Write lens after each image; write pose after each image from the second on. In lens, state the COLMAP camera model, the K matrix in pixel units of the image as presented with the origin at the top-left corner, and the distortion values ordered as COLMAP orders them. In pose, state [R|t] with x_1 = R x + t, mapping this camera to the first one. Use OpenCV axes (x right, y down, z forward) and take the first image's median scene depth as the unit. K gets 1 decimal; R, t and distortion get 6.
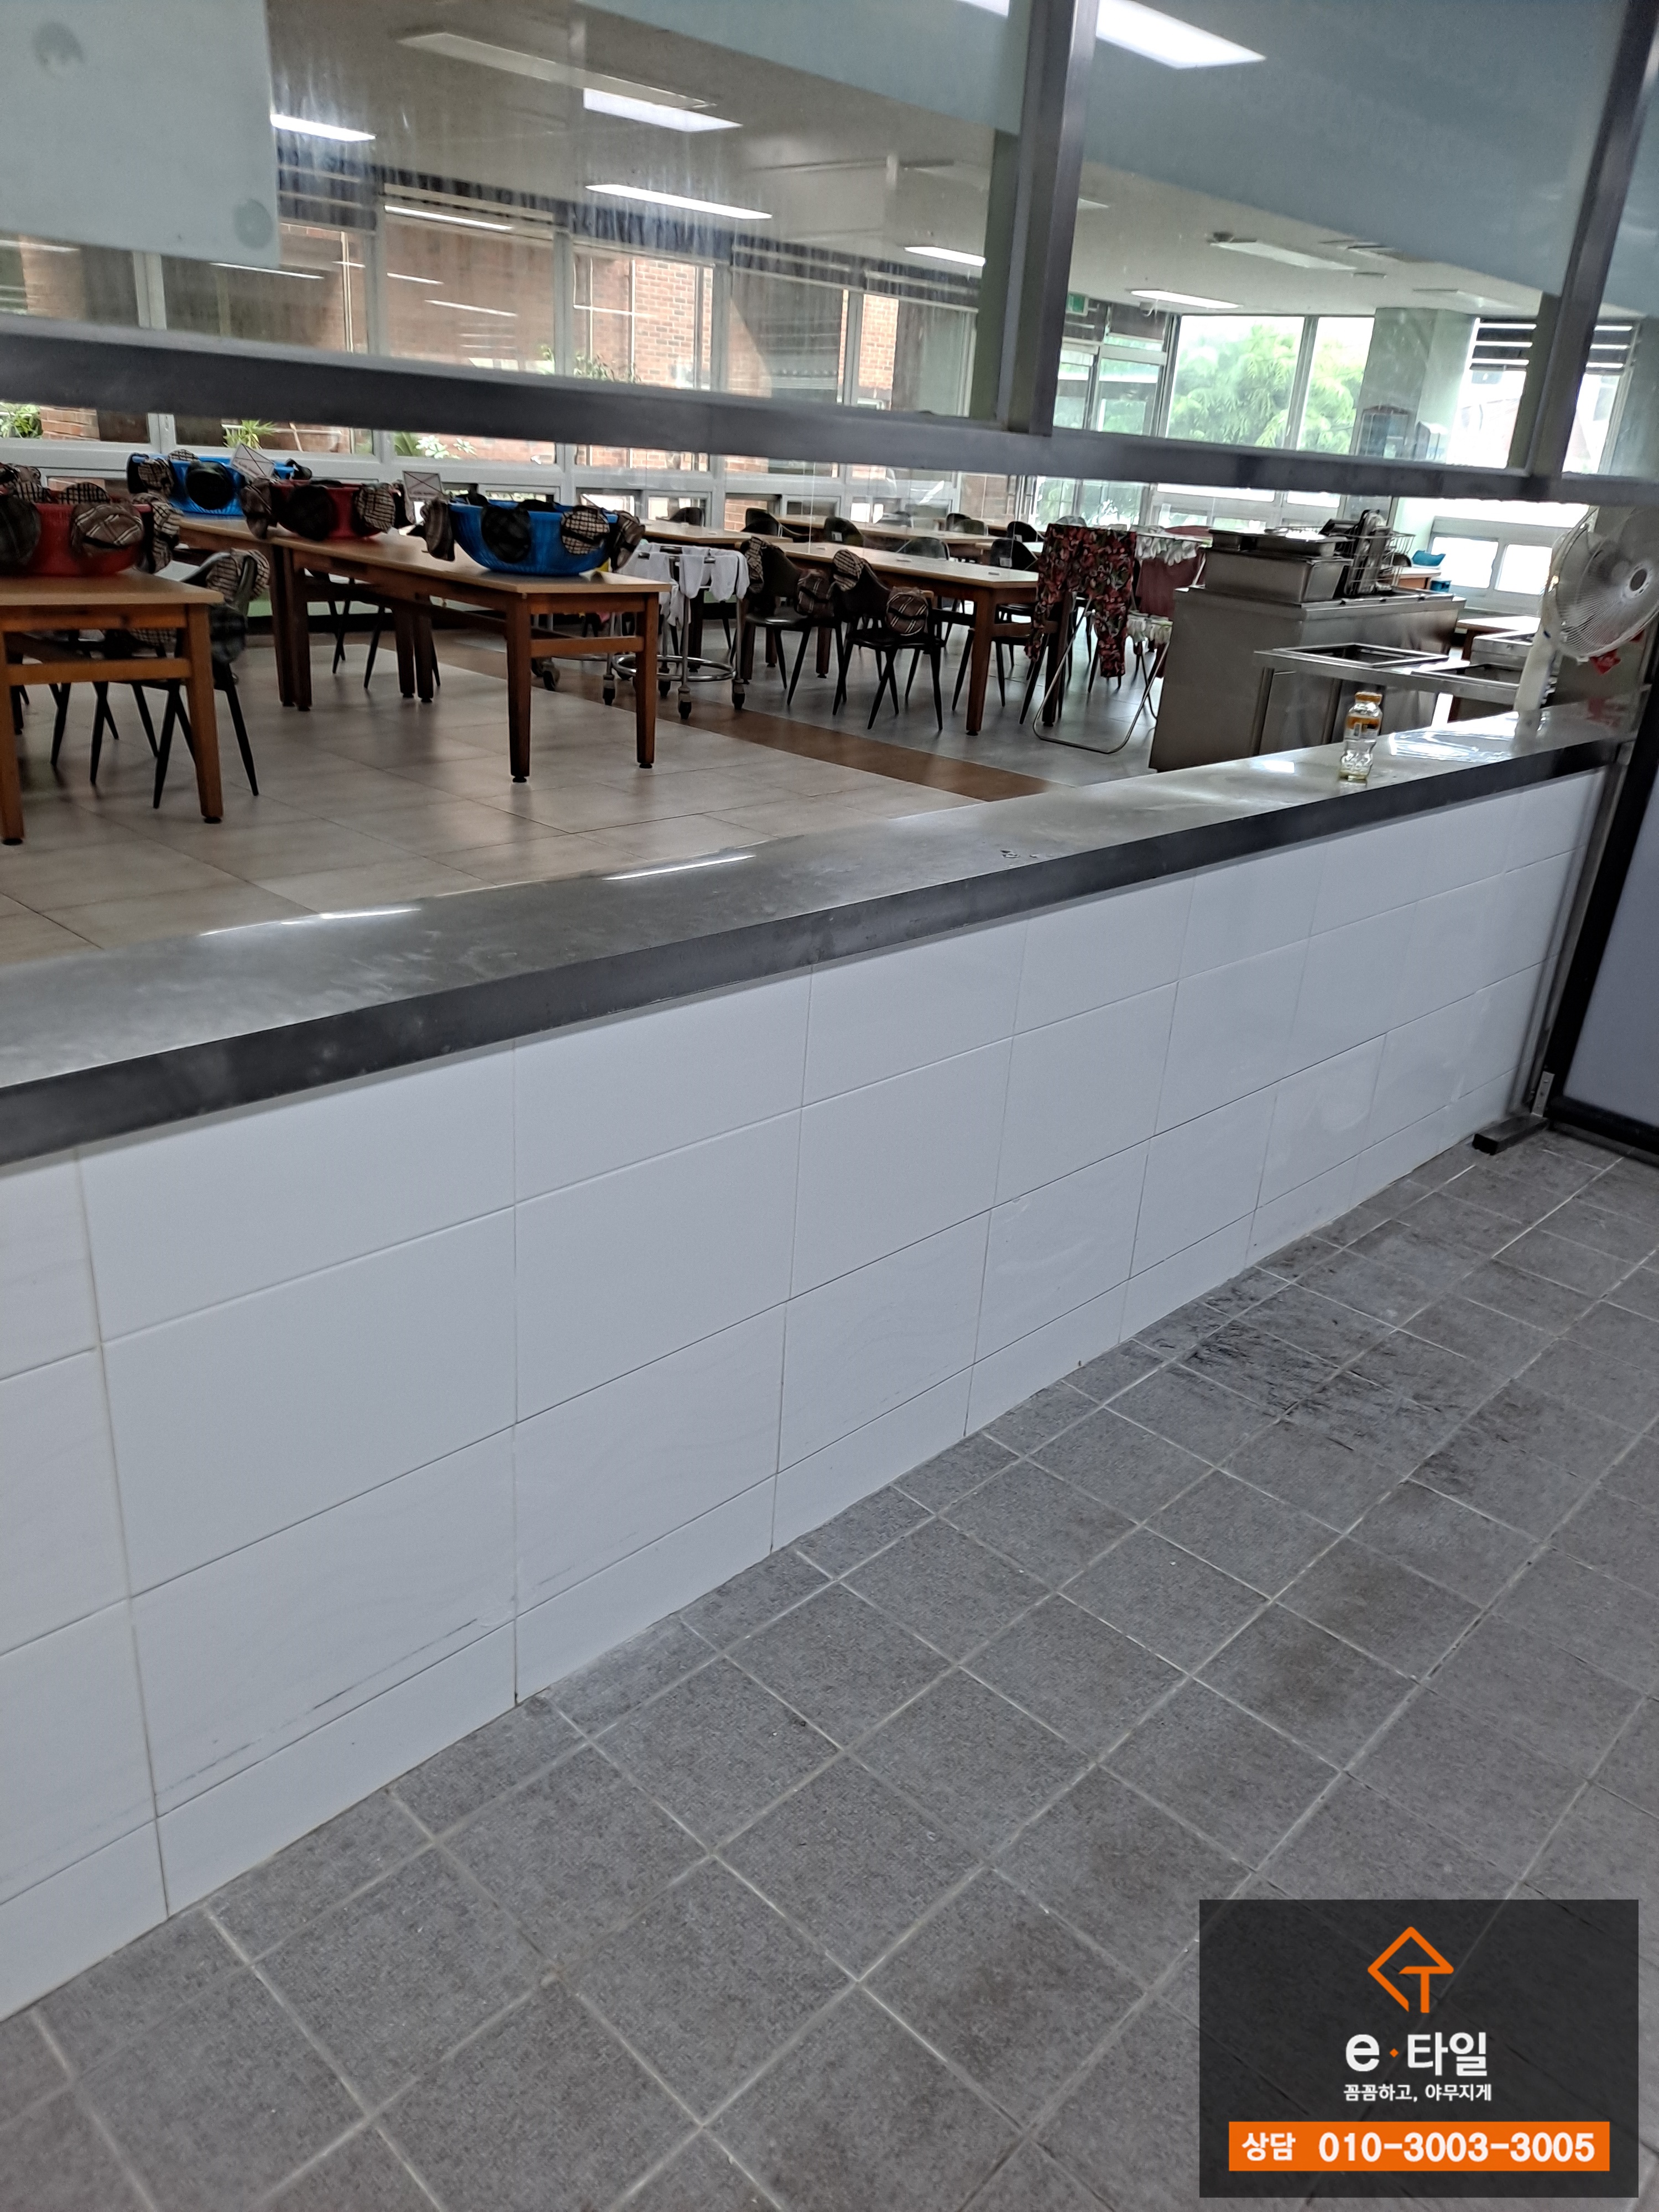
lens RADIAL K [[1611.9, 0, 829.5], [0, 1611.9, 1106.0], [0, 0, 1]] dist [0.042735, -0.070184]
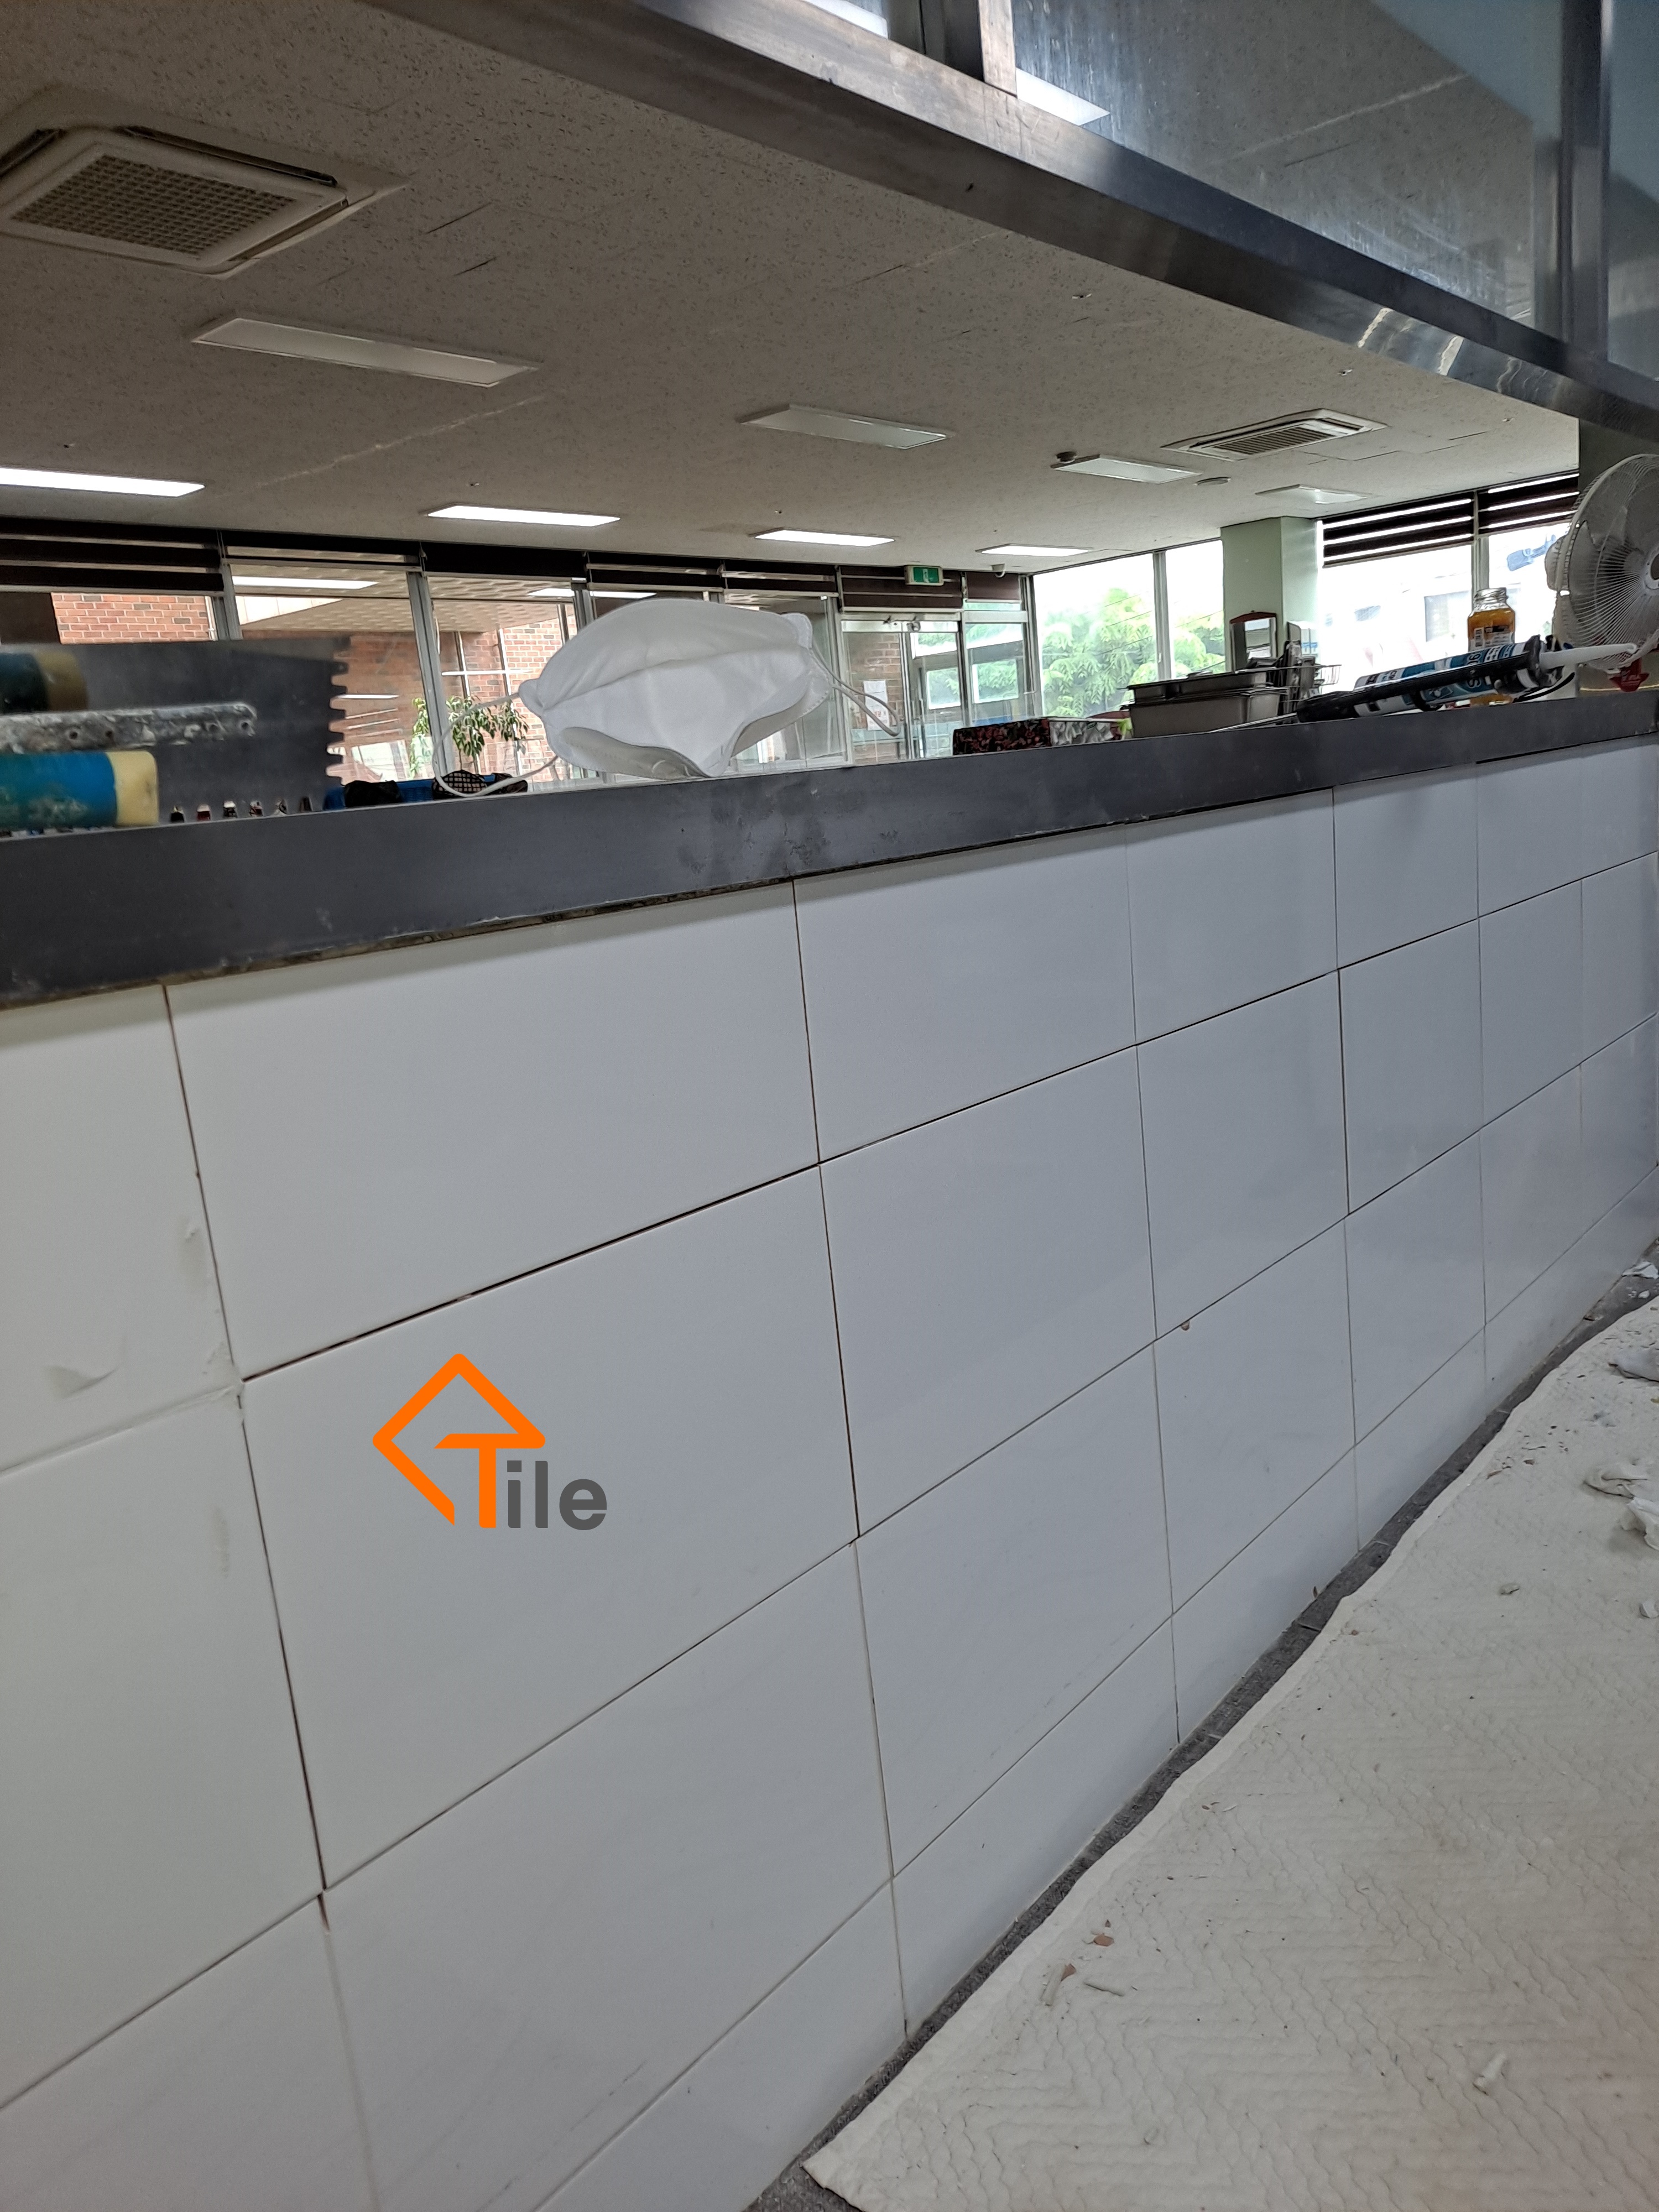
lens RADIAL K [[1627.3, 0, 820.6], [0, 1627.3, 1102.5], [0, 0, 1]] dist [0.010946, -0.001561]
pose [[0.983955, -0.176076, 0.028807, -0.007006], [0.178302, 0.964617, -0.194222, 0.020799], [0.006410, 0.196242, 0.980535, 0.108822]]
